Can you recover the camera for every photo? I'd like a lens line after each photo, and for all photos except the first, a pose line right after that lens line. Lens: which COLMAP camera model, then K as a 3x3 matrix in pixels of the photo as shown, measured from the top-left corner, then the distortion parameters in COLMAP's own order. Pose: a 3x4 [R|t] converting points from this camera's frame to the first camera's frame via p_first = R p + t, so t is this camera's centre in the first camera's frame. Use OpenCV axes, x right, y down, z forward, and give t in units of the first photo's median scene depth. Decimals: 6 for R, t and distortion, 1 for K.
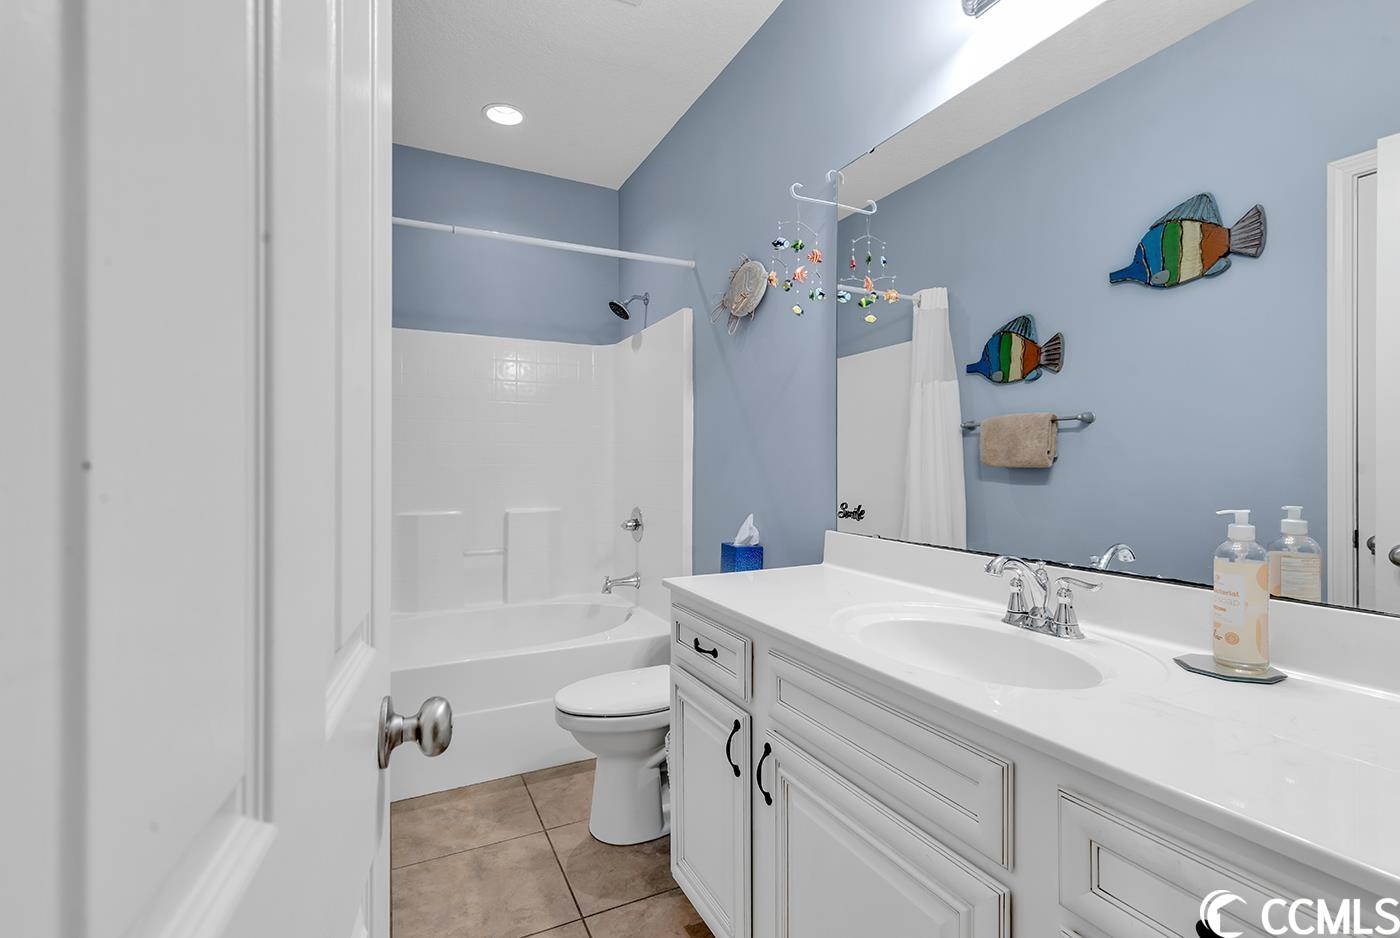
lens RADIAL K [[637.2, 0, 700.0], [0, 637.2, 469.0], [0, 0, 1]] dist [0.001899, -0.000119]
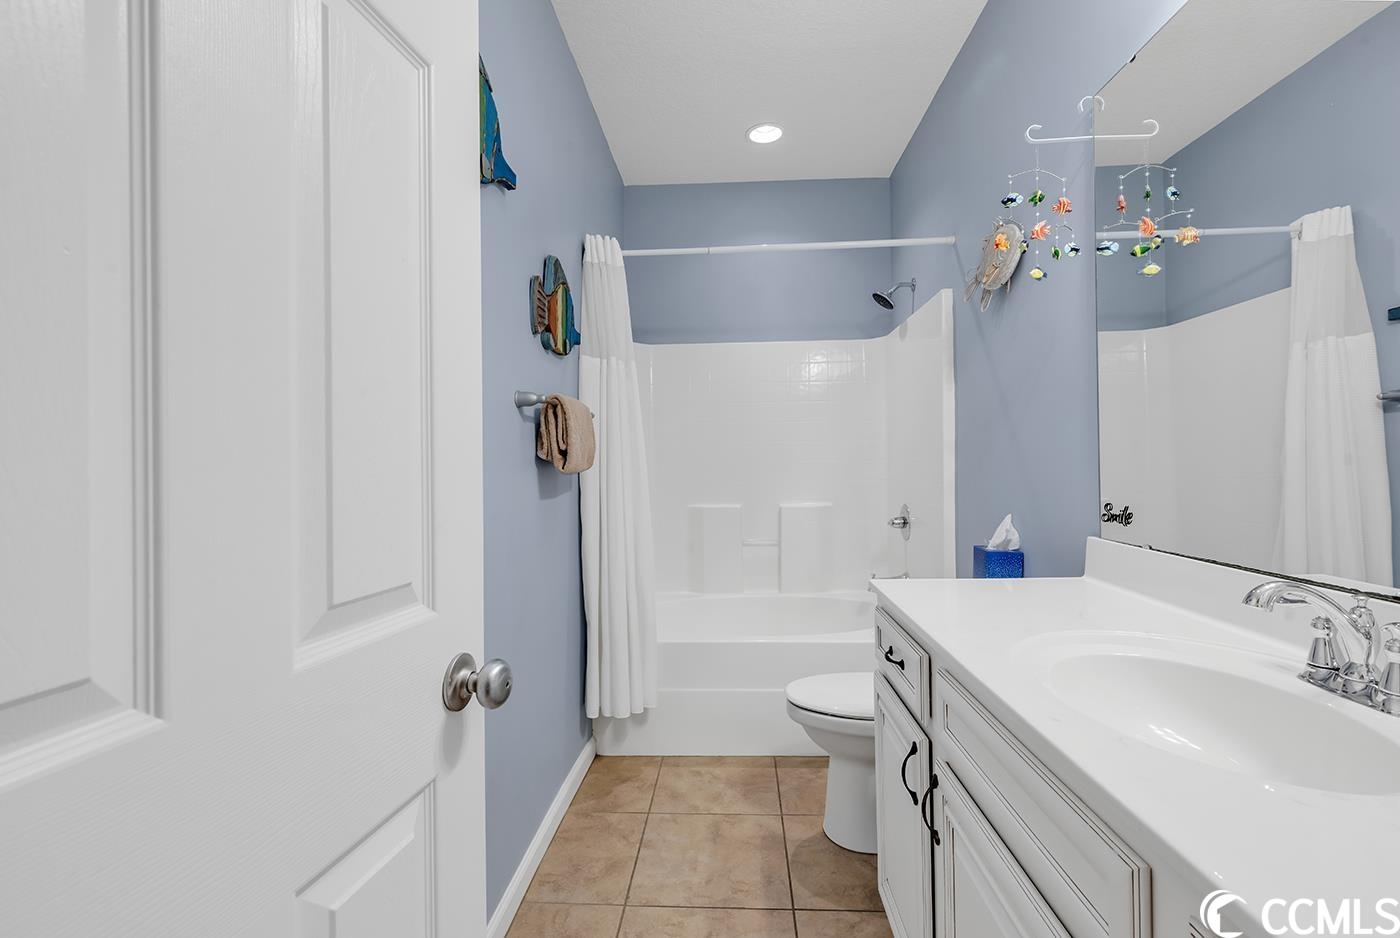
lens RADIAL K [[625.5, 0, 706.2], [0, 625.5, 462.5], [0, 0, 1]] dist [-0.001112, -0.000119]
pose [[0.871614, -0.013666, -0.490003, 0.161171], [0.011532, 0.999906, -0.007373, 0.001675], [0.490057, 0.000776, 0.871690, 0.057937]]
